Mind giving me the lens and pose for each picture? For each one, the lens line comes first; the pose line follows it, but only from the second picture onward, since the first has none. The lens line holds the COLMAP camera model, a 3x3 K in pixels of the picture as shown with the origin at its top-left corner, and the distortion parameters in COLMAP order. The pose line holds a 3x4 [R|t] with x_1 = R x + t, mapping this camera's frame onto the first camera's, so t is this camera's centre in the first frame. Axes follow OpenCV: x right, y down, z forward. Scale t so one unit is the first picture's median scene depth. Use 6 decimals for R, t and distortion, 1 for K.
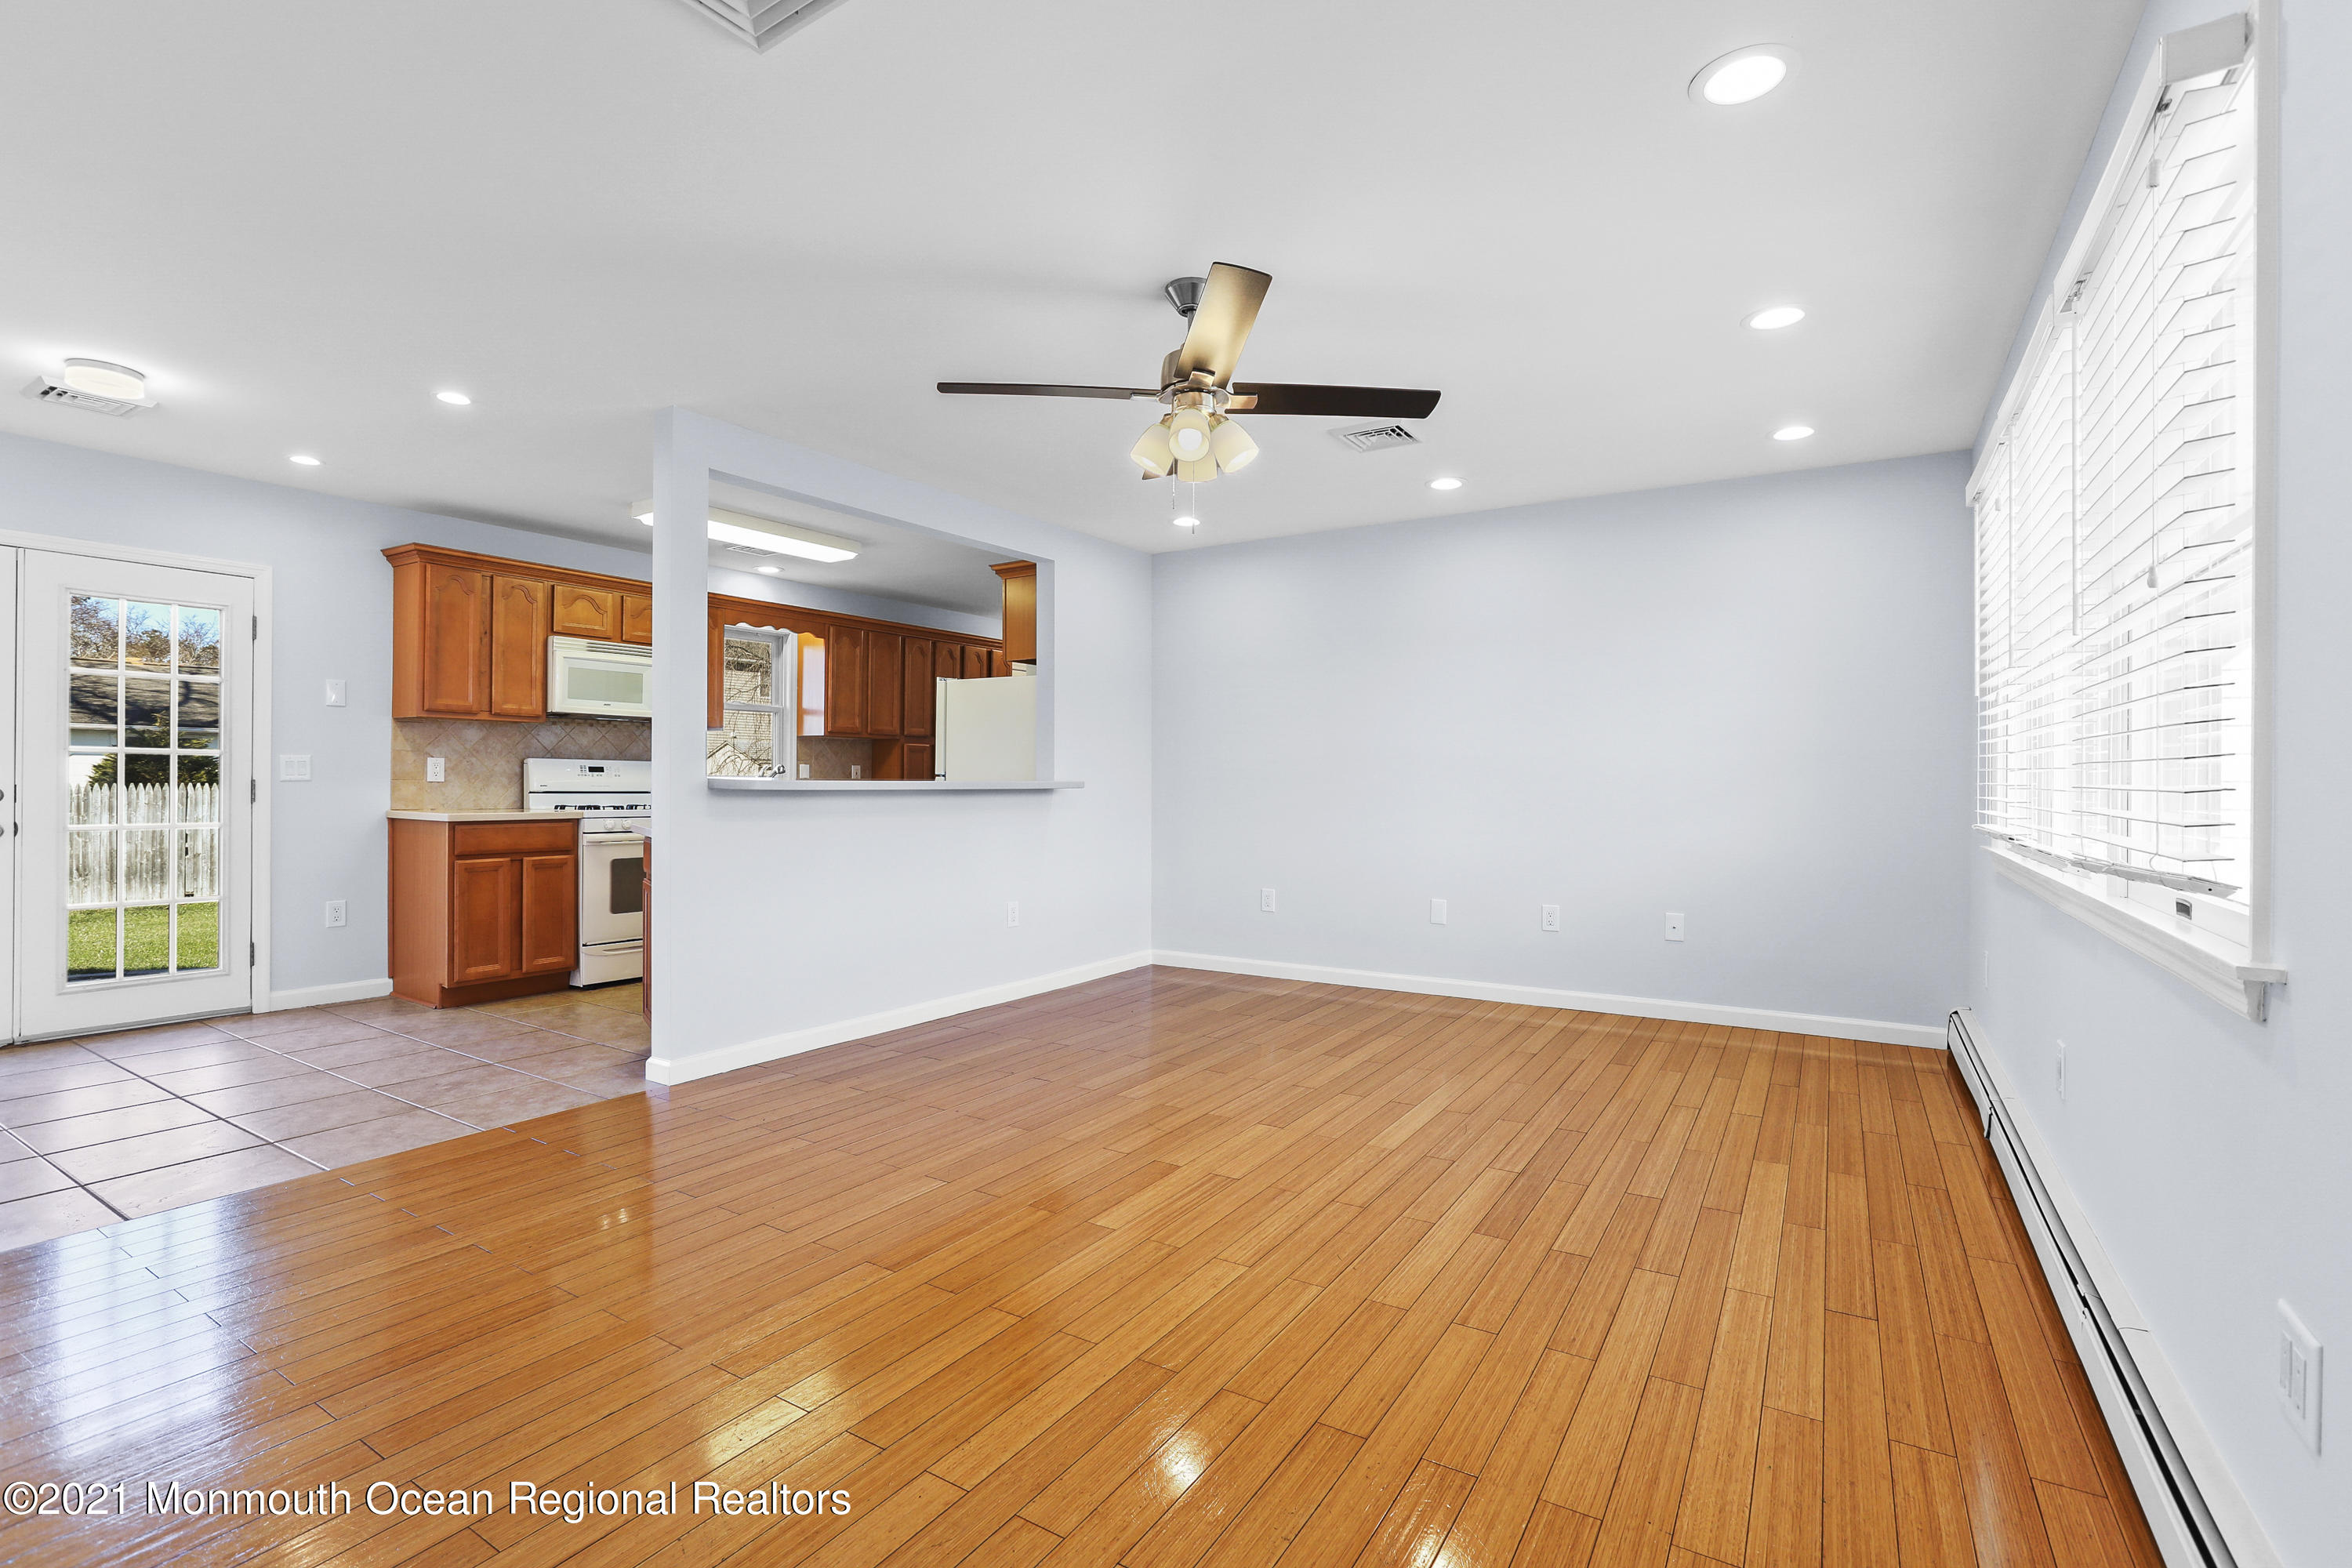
lens RADIAL K [[1078.0, 0, 1176.0], [0, 1078.0, 786.2], [0, 0, 1]] dist [-0.030280, 0.010189]
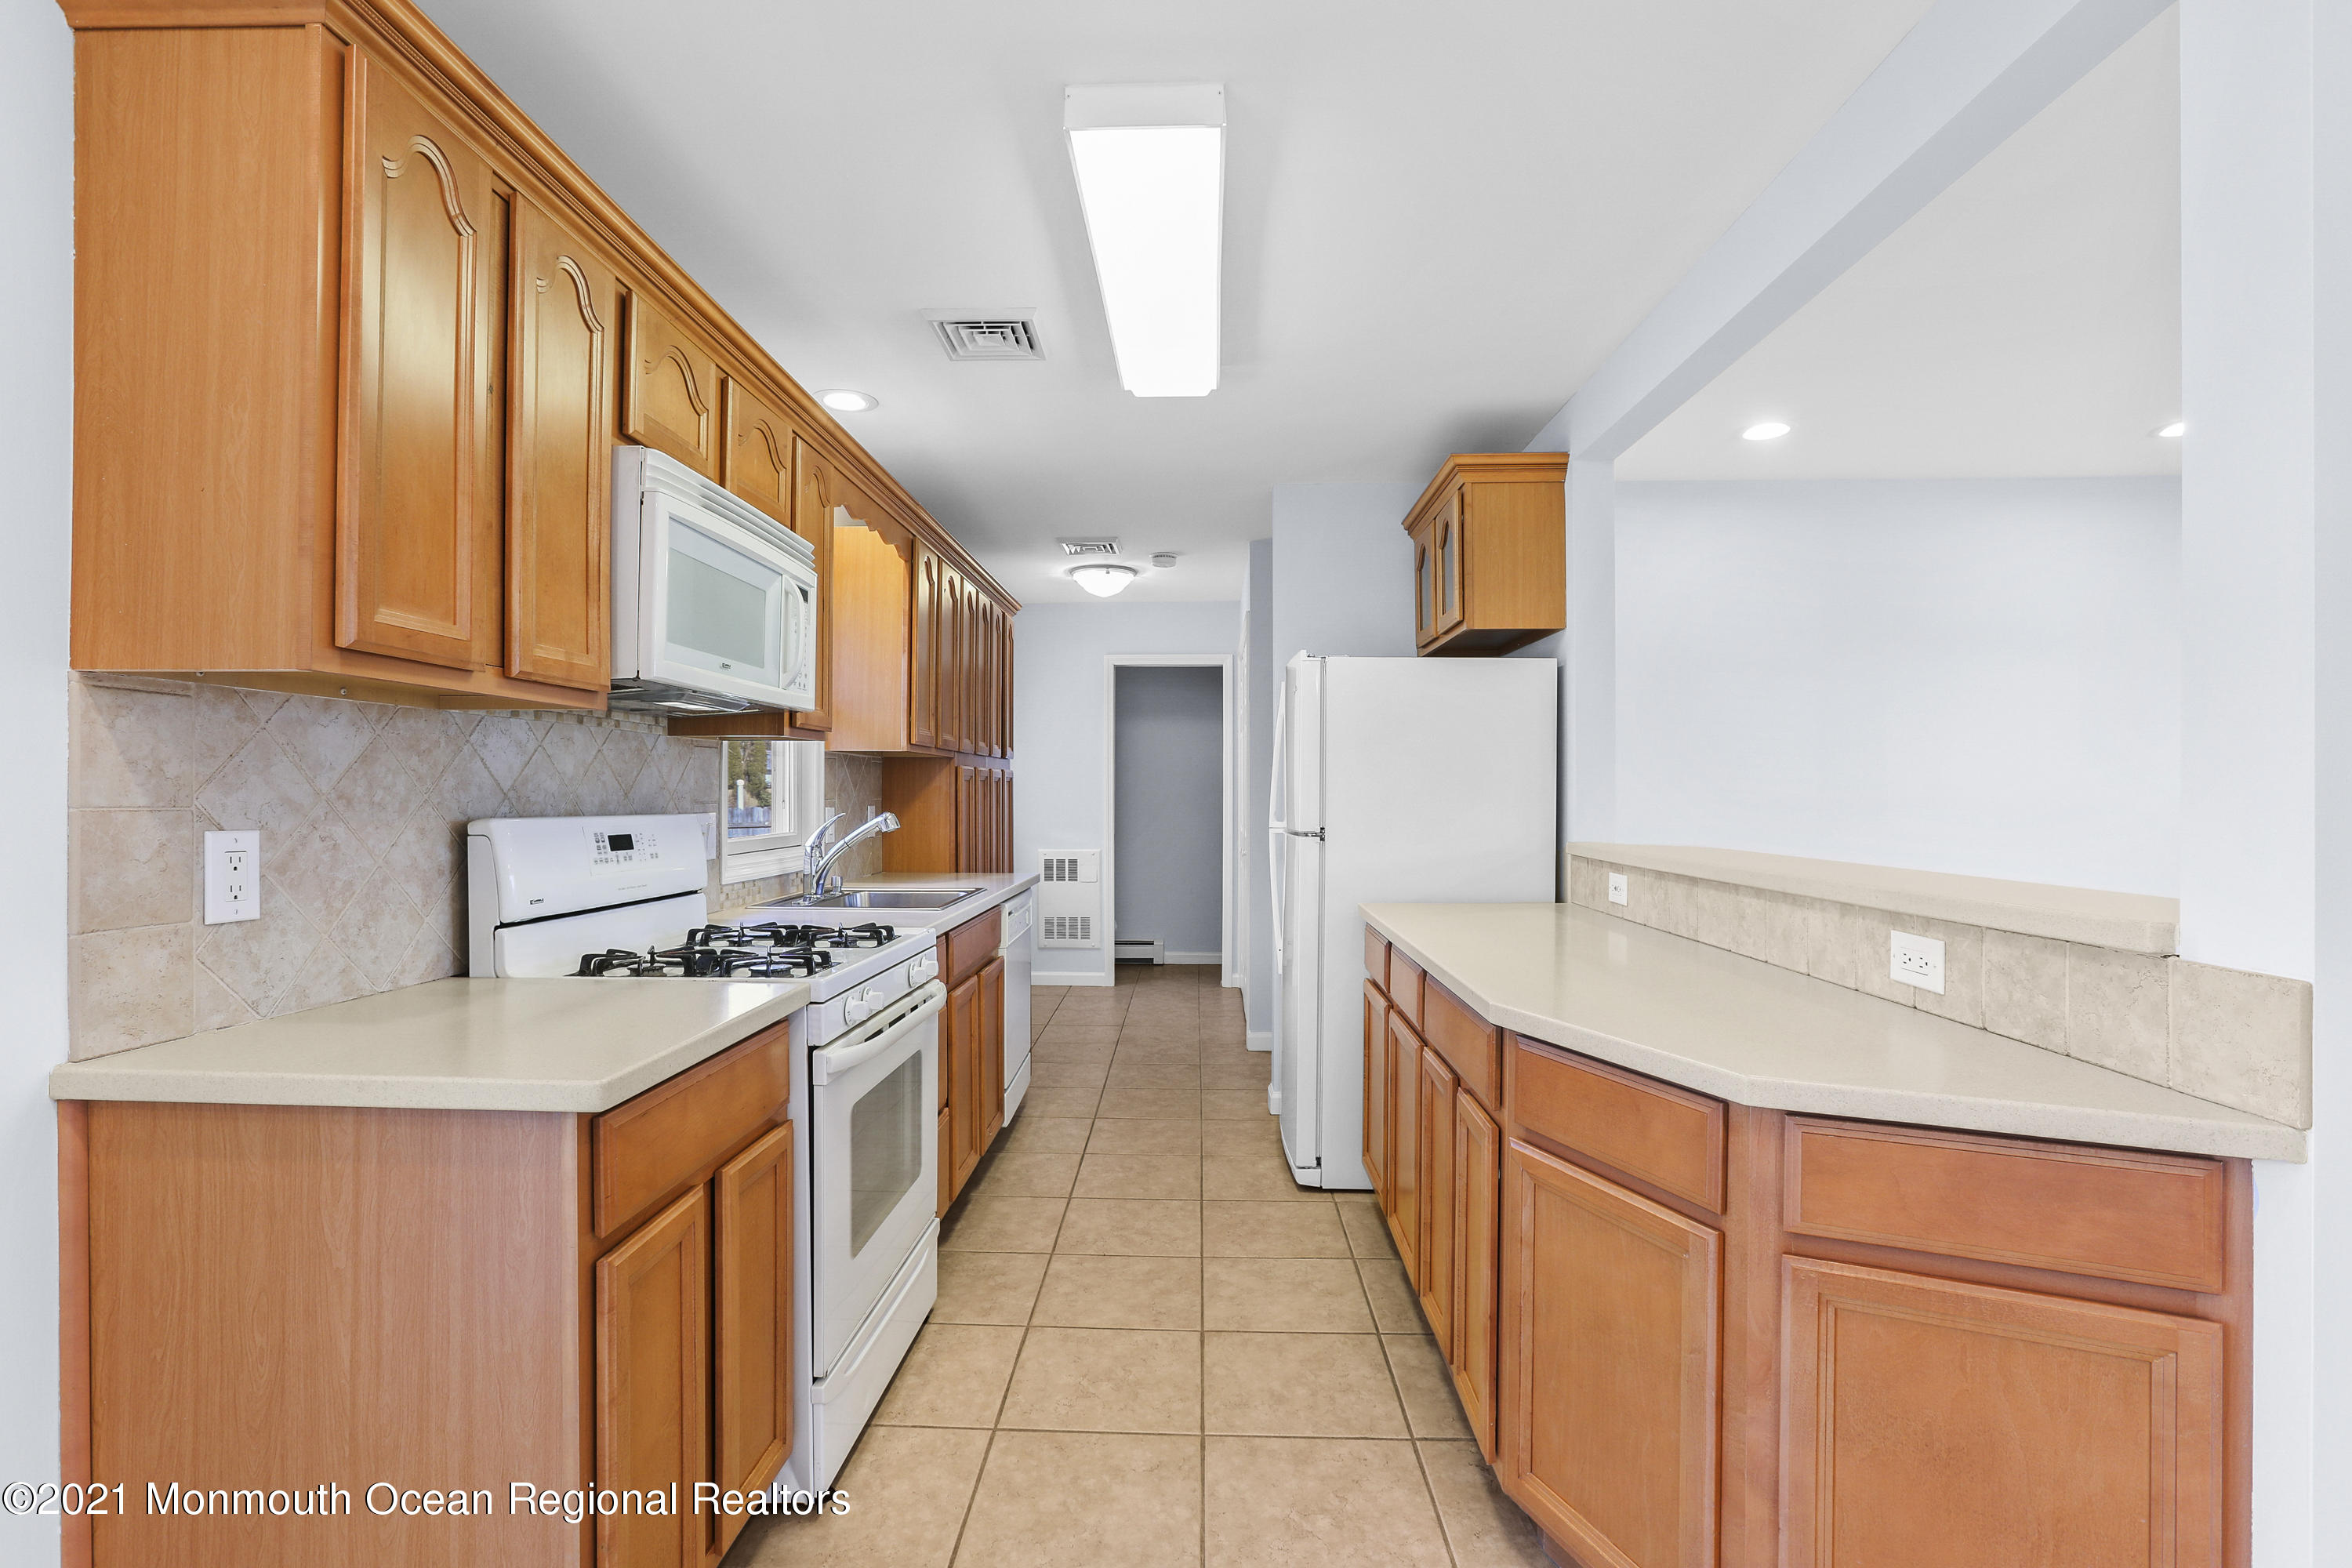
lens RADIAL K [[1078.0, 0, 1168.6], [0, 1078.0, 789.6], [0, 0, 1]] dist [-0.030280, 0.010189]
pose [[0.855769, -0.004840, 0.517335, -0.627644], [0.007948, 0.999961, -0.003792, -0.033946], [-0.517296, 0.007357, 0.855775, 0.650793]]
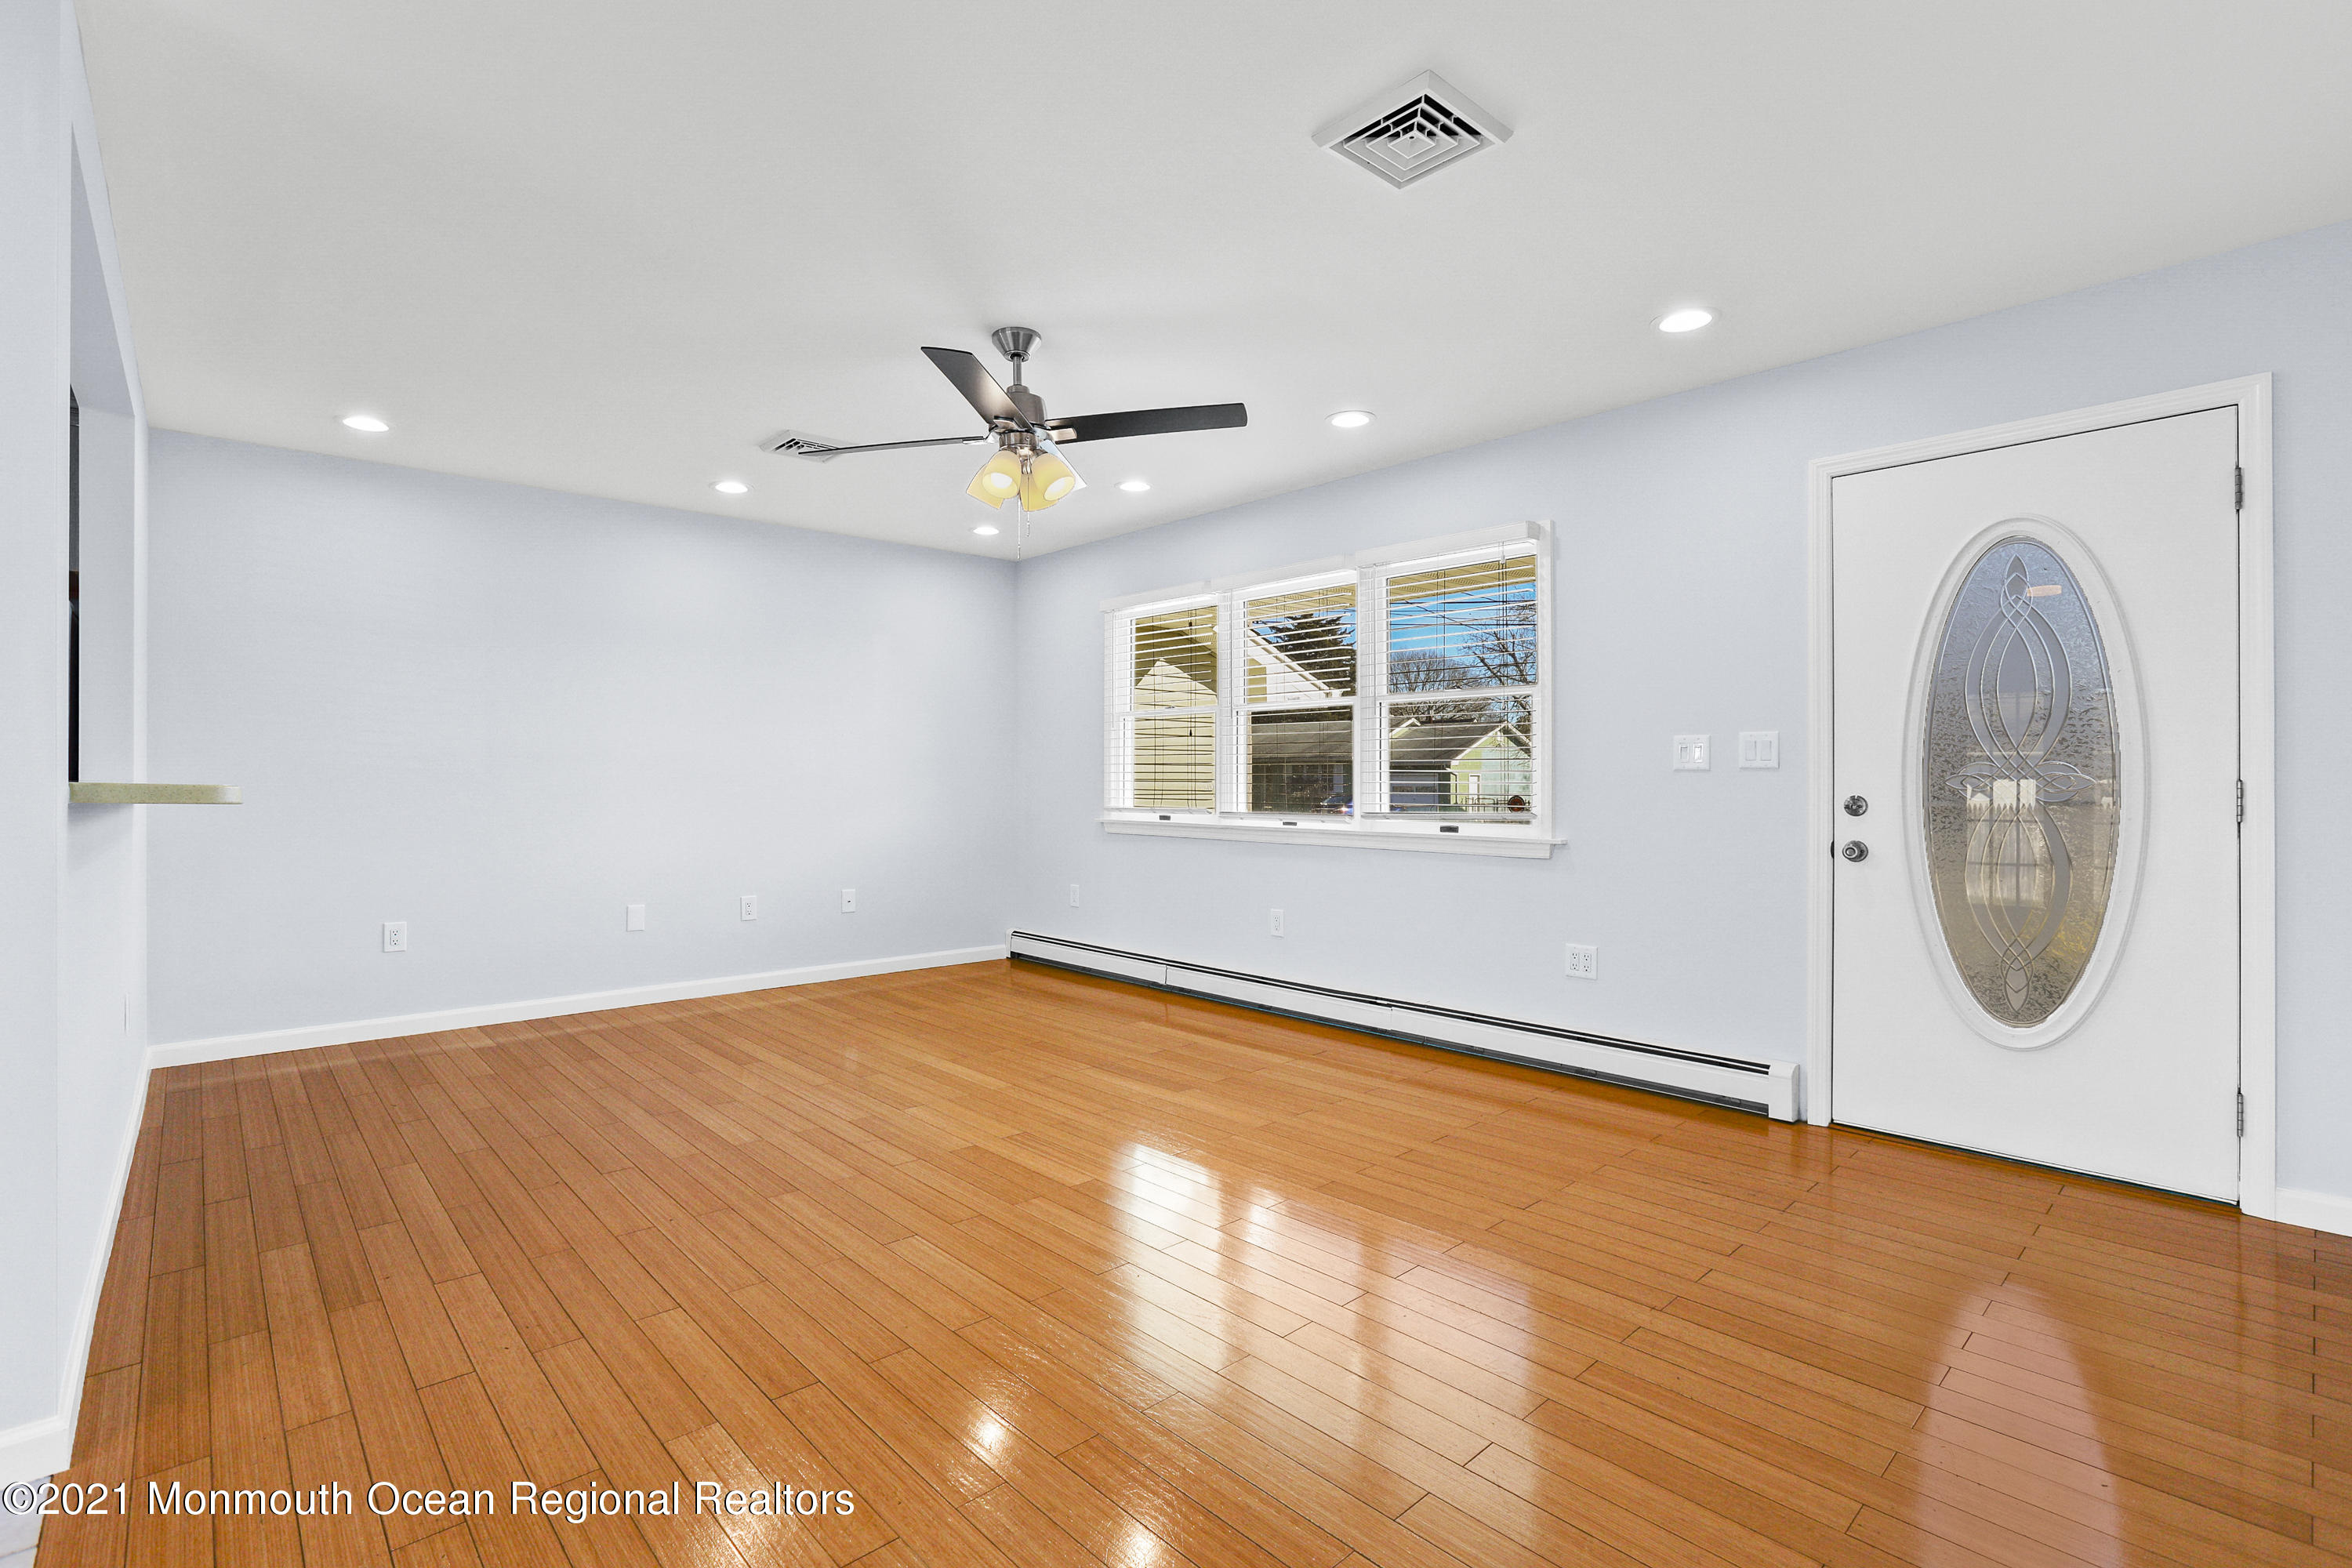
lens RADIAL K [[1078.0, 0, 1179.5], [0, 1078.0, 797.1], [0, 0, 1]] dist [-0.030280, 0.010189]
pose [[0.246093, -0.015776, 0.969118, -1.253051], [0.001894, 0.999873, 0.015796, -0.006265], [-0.969244, -0.002052, 0.246091, 0.711752]]
